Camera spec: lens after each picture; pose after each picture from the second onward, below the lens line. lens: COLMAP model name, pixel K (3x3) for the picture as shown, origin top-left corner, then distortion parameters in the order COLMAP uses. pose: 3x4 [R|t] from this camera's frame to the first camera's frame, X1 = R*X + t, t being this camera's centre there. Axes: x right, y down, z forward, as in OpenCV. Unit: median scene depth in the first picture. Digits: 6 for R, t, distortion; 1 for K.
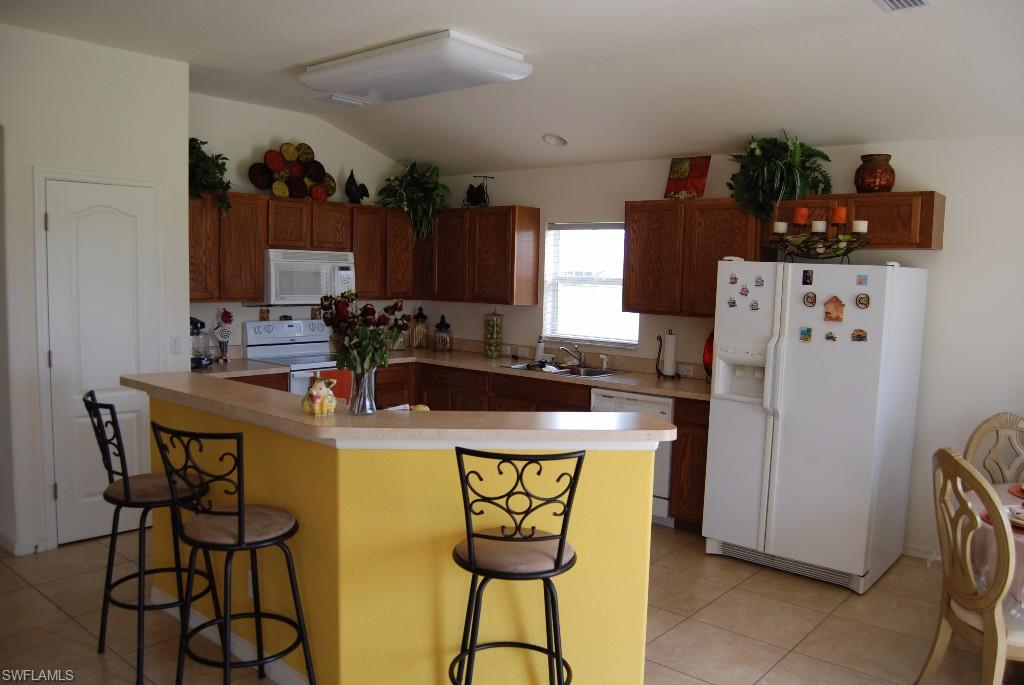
lens RADIAL K [[807.2, 0, 512.5], [0, 807.2, 349.3], [0, 0, 1]] dist [-0.069269, 0.014516]
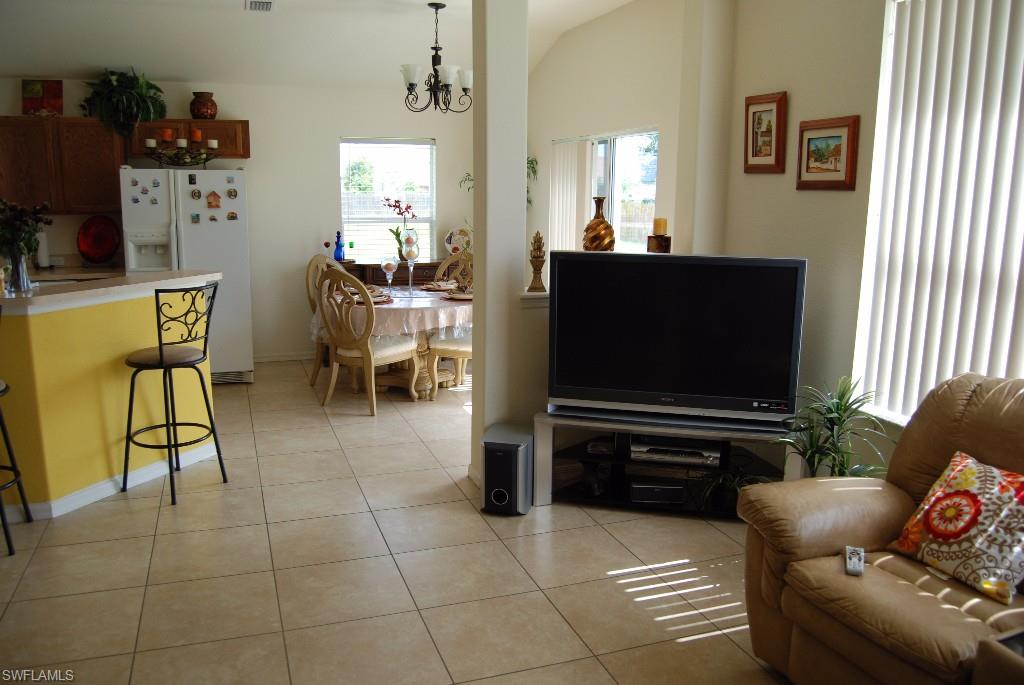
lens RADIAL K [[807.2, 0, 511.5], [0, 807.2, 341.9], [0, 0, 1]] dist [-0.069269, 0.014516]
pose [[0.503527, -0.185362, 0.843861, -0.601484], [0.088378, 0.982641, 0.163111, 0.015834], [-0.859448, -0.007552, 0.511168, -0.239204]]
